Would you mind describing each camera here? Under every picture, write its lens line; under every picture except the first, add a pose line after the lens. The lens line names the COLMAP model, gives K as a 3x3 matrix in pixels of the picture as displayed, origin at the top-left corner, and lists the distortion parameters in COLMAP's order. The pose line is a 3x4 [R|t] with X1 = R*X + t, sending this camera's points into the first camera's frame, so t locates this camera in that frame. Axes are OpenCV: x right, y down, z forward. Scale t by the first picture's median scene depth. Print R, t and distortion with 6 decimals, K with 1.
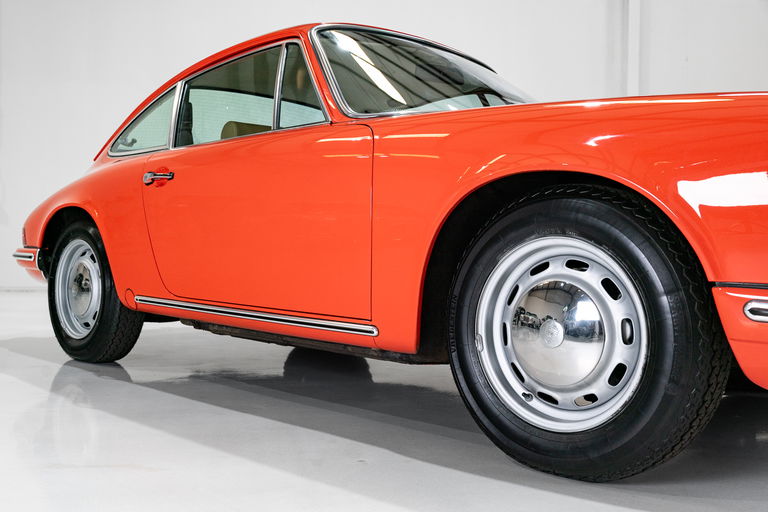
lens RADIAL K [[777.0, 0, 384.0], [0, 777.0, 256.0], [0, 0, 1]] dist [0.006433, 0.013059]
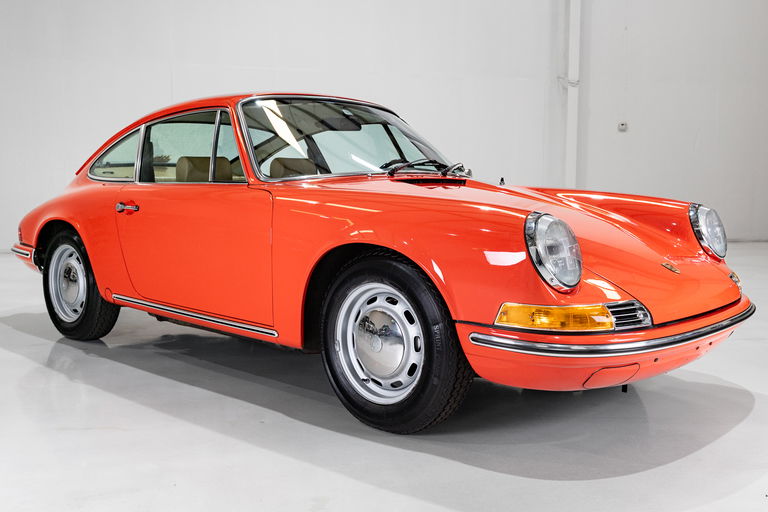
lens RADIAL K [[777.0, 0, 384.0], [0, 777.0, 256.0], [0, 0, 1]] dist [0.006433, 0.013059]
pose [[0.999676, -0.007391, 0.024343, 0.163616], [0.005396, 0.996698, 0.081022, -0.175156], [-0.024861, -0.080864, 0.996415, -0.483879]]
